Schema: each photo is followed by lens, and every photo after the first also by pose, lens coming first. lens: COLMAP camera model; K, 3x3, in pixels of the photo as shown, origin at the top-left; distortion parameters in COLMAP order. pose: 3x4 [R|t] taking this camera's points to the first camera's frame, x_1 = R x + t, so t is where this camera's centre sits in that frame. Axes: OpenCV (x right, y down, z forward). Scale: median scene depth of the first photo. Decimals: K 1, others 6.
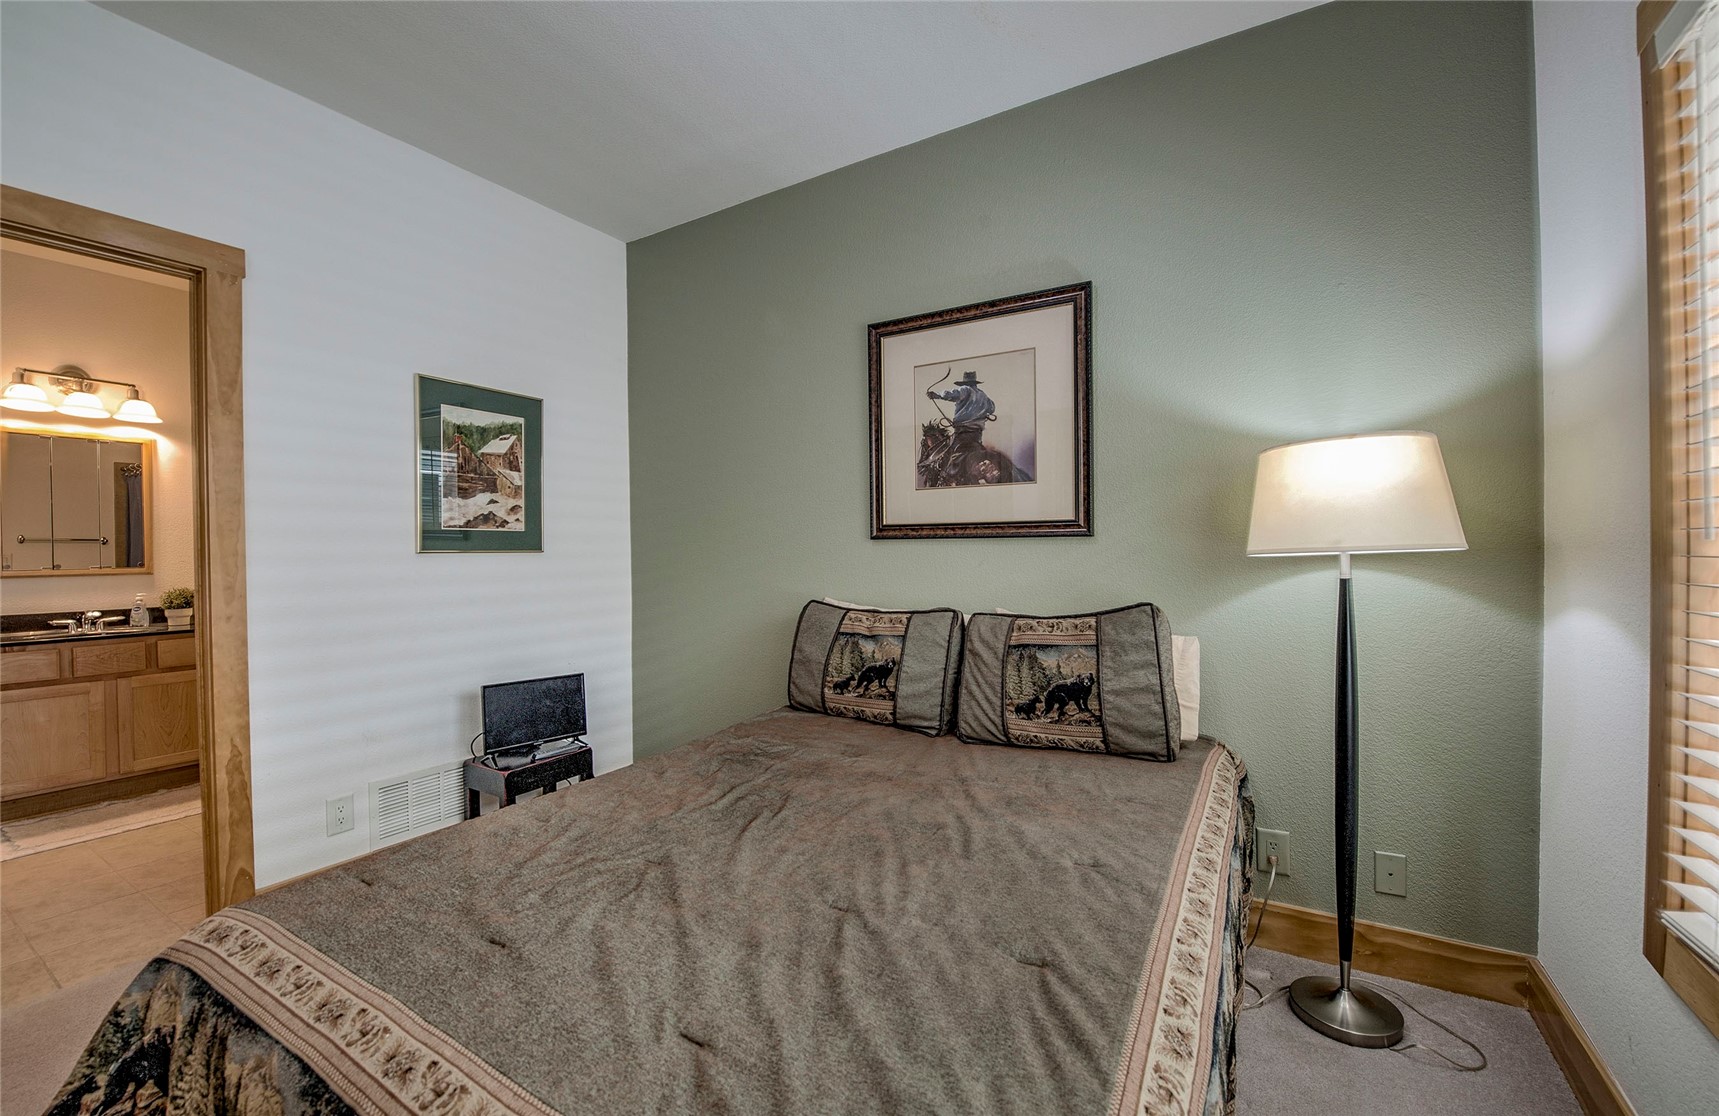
lens RADIAL K [[699.3, 0, 859.5], [0, 699.3, 558.0], [0, 0, 1]] dist [0.000396, -0.009865]
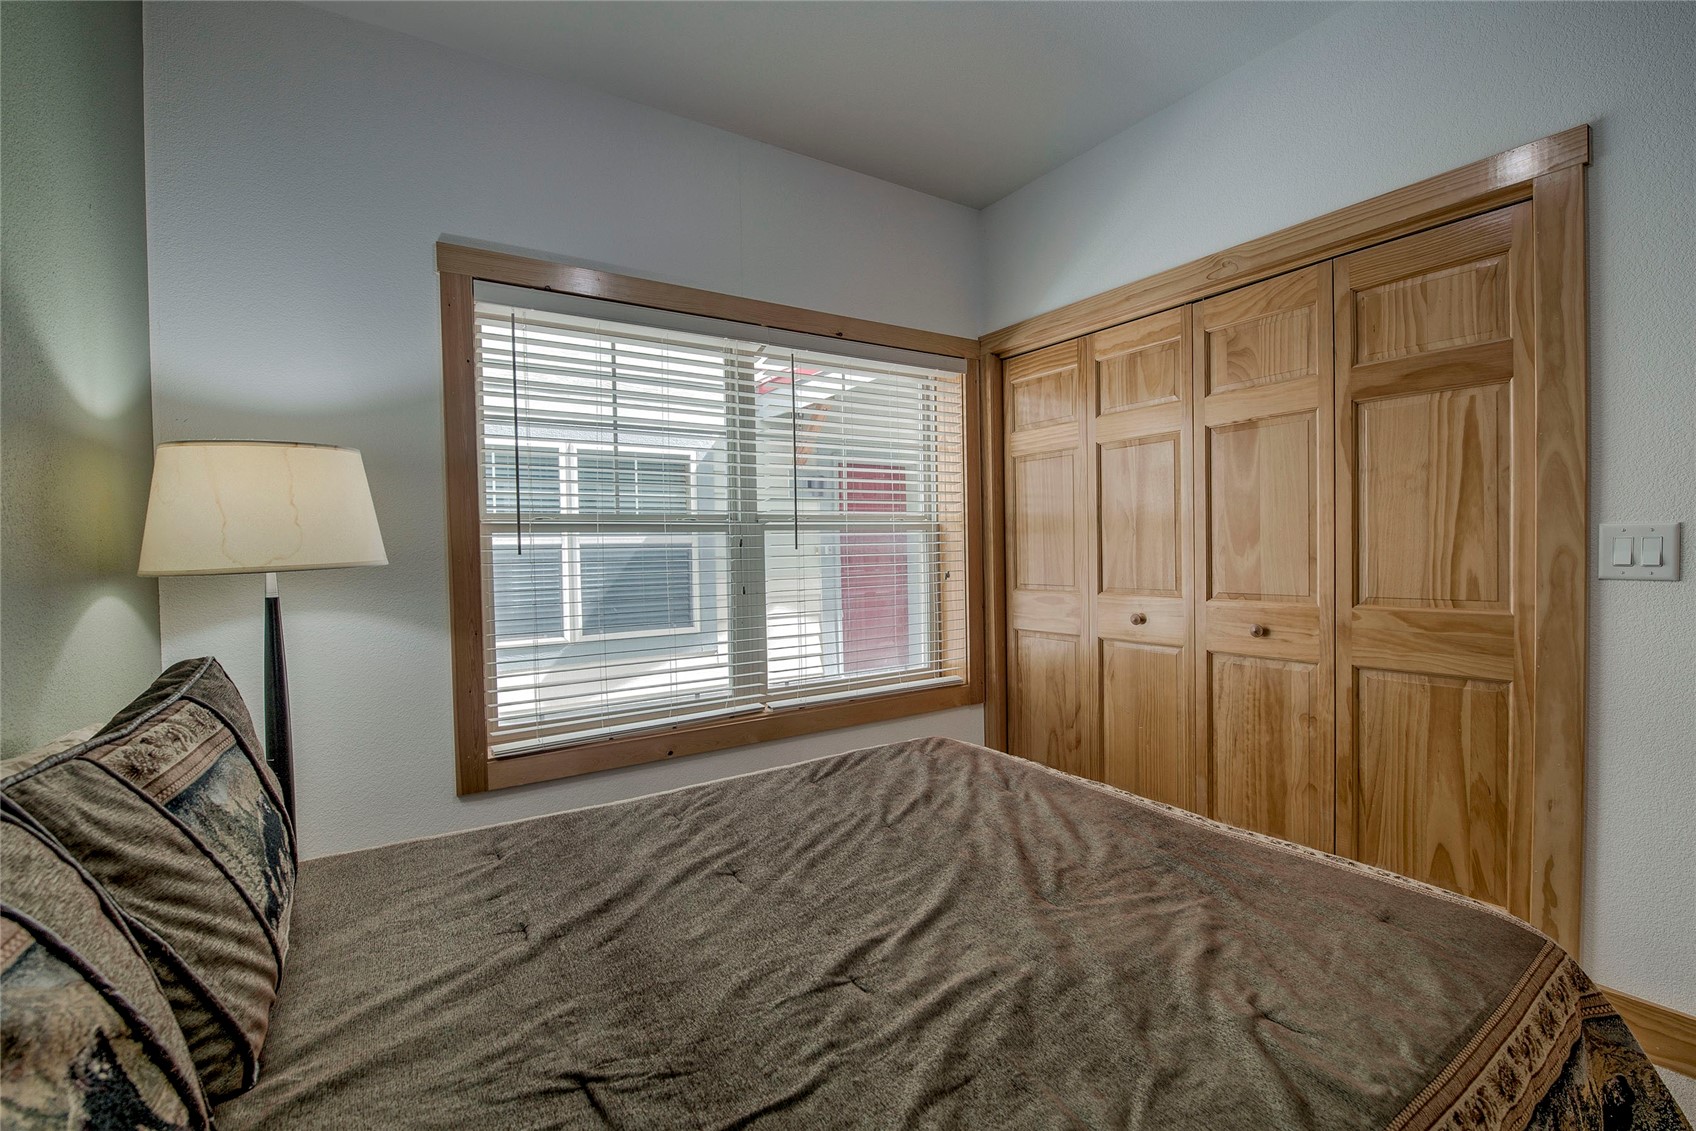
lens RADIAL K [[783.7, 0, 850.6], [0, 783.7, 569.2], [0, 0, 1]] dist [-0.019459, 0.000243]
pose [[-0.902115, 0.021100, 0.430980, -0.532785], [0.037028, 0.998905, 0.028601, -0.007588], [-0.429904, 0.041760, -0.901908, 2.103313]]
